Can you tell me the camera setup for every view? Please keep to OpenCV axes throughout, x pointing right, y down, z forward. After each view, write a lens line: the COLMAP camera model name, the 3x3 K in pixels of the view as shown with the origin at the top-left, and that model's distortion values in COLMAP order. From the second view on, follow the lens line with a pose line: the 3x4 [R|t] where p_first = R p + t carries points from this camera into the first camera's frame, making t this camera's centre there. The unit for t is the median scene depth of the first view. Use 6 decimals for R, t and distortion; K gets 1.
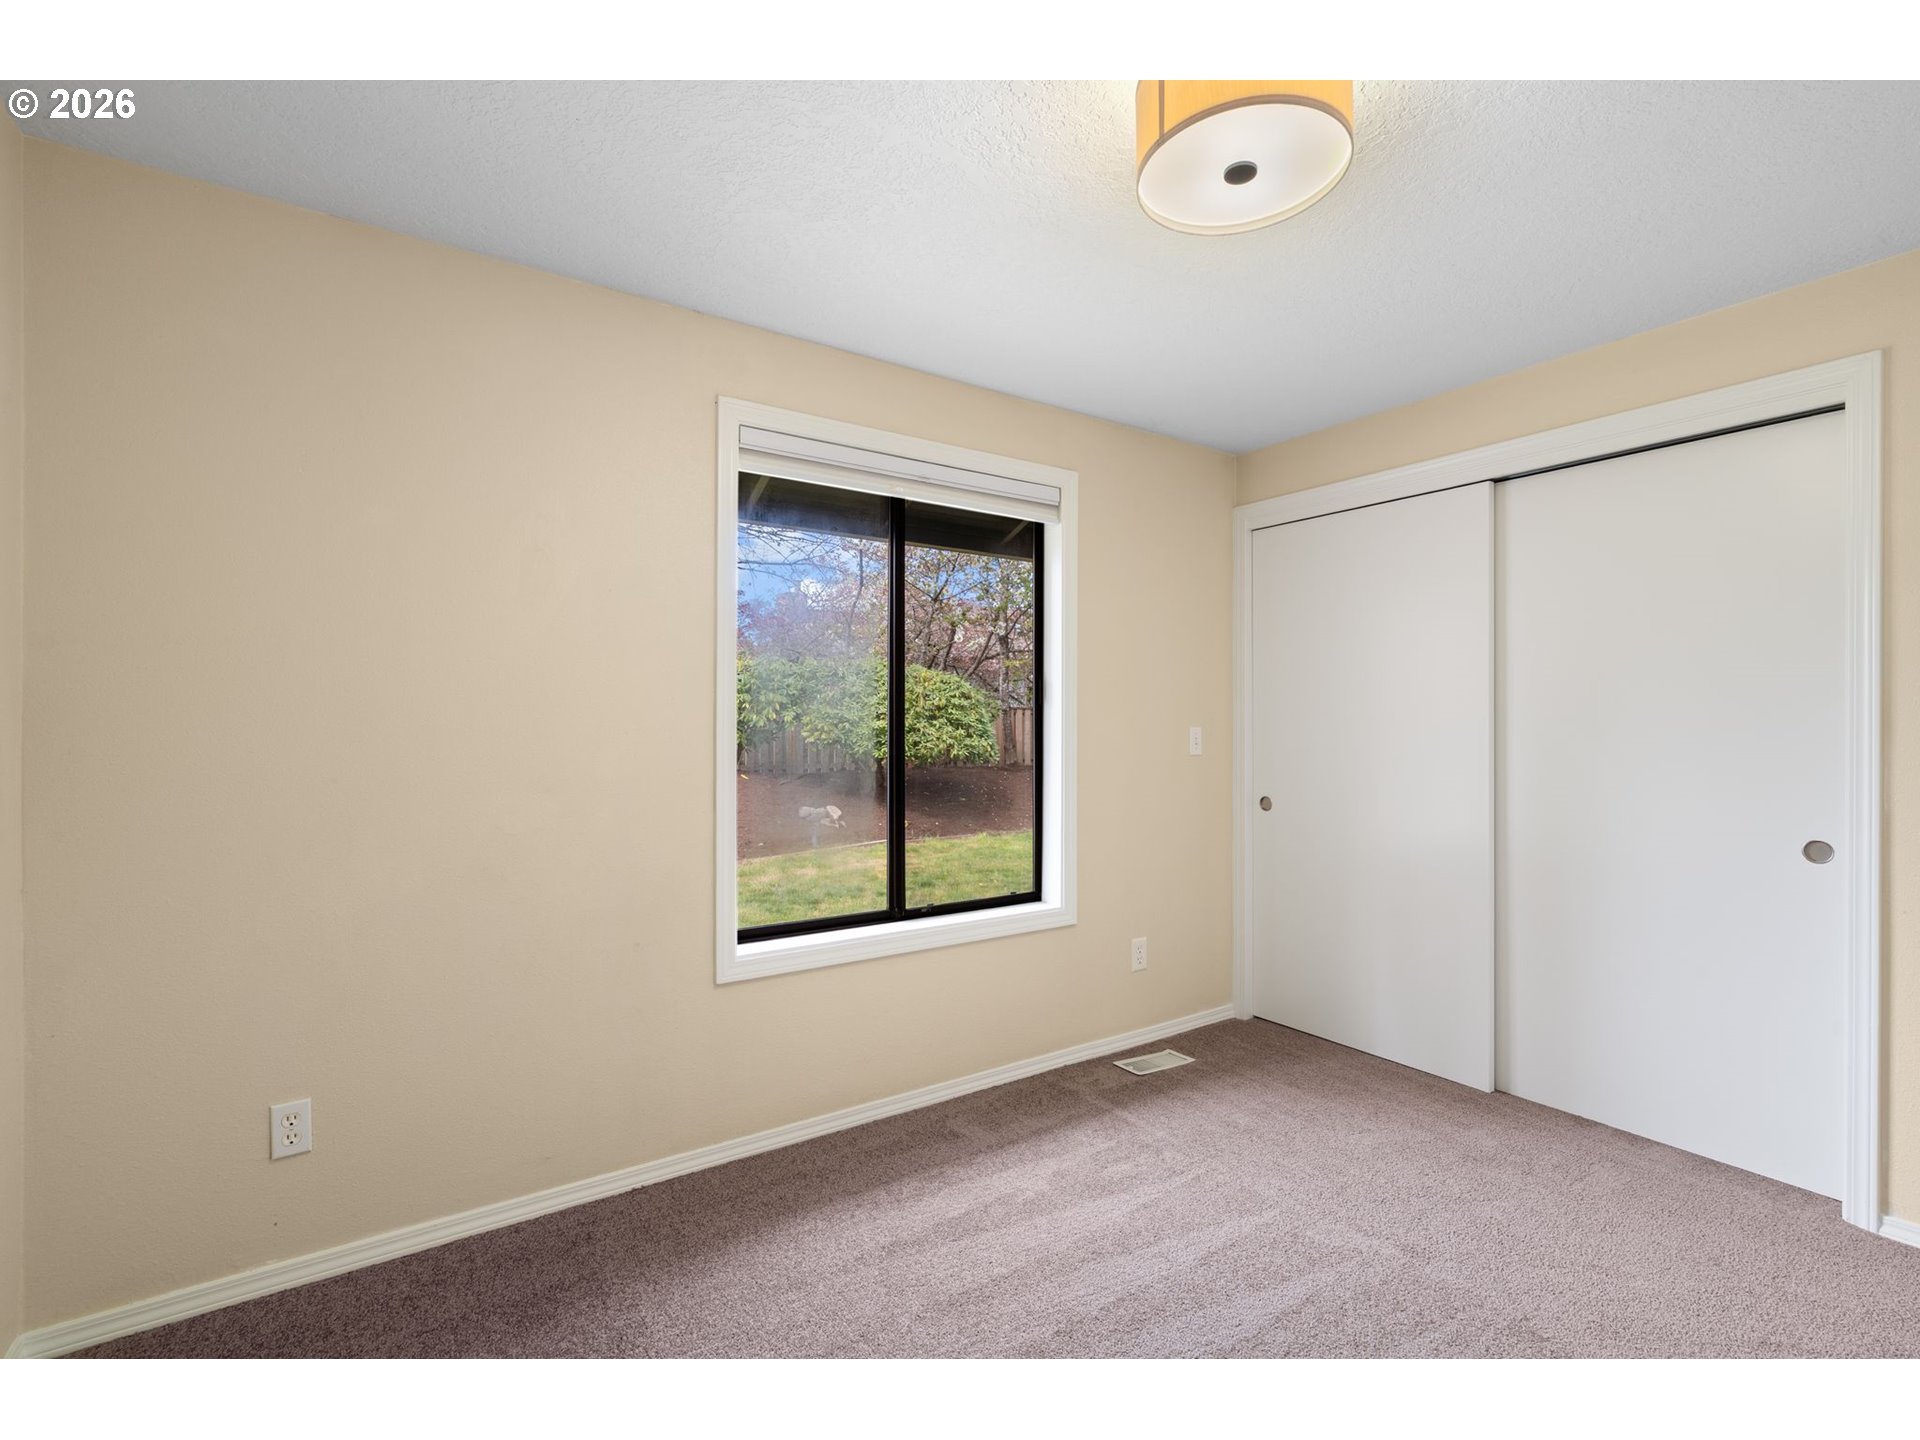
lens RADIAL K [[877.4, 0, 959.3], [0, 877.4, 728.4], [0, 0, 1]] dist [-0.003421, 0.002262]
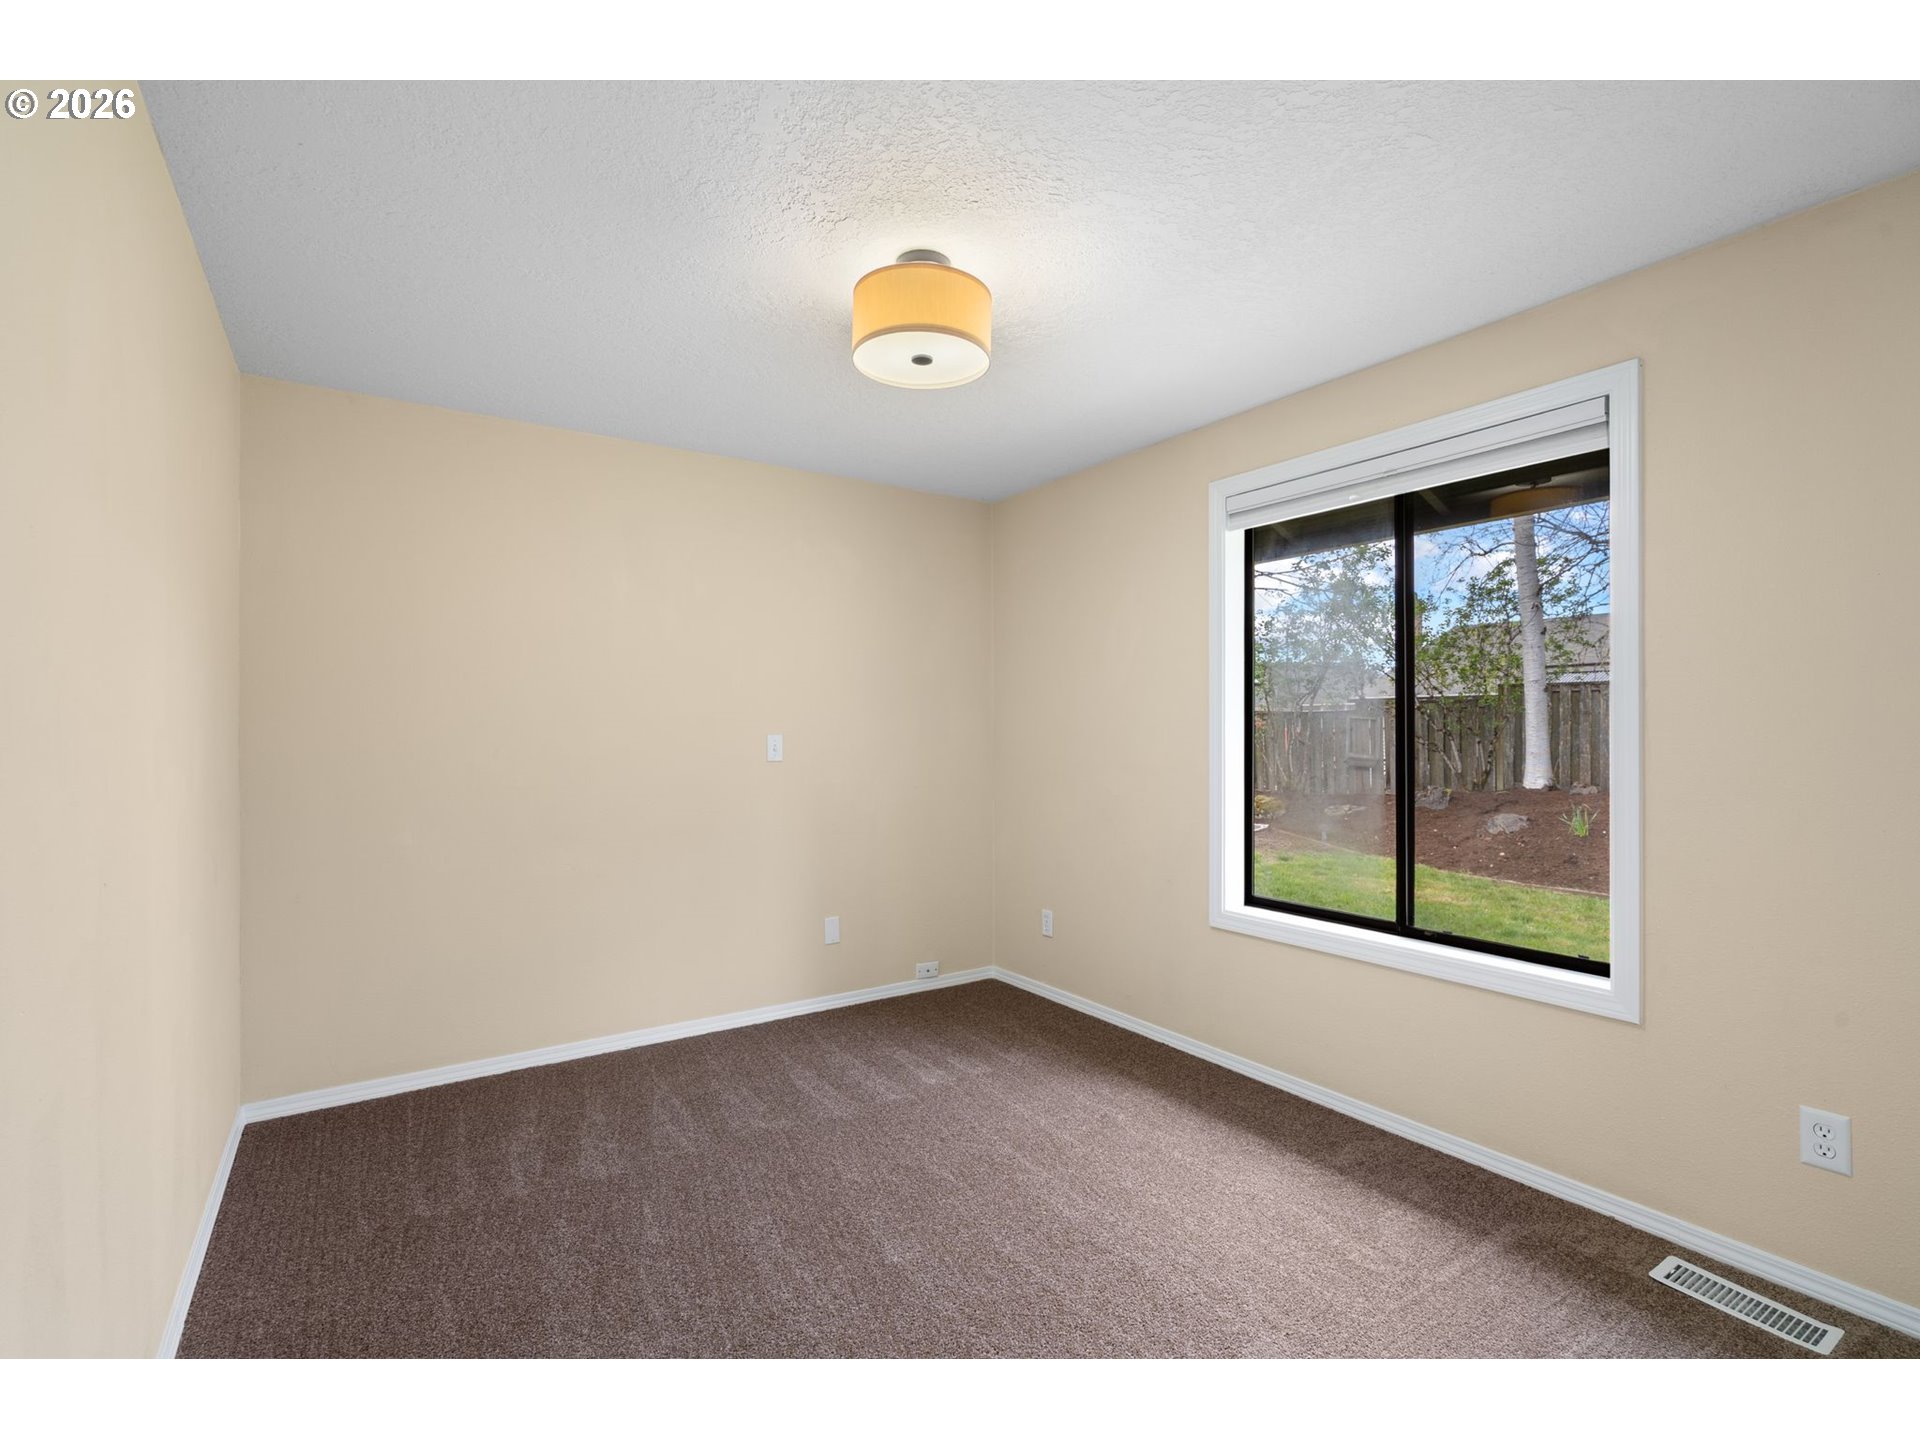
lens RADIAL K [[875.5, 0, 960.0], [0, 875.5, 720.0], [0, 0, 1]] dist [-0.002791, 0.000365]
pose [[0.003791, 0.000751, -0.999993, 0.876466], [0.017552, 0.999846, 0.000817, -0.024451], [0.999839, -0.017555, 0.003777, 0.517598]]
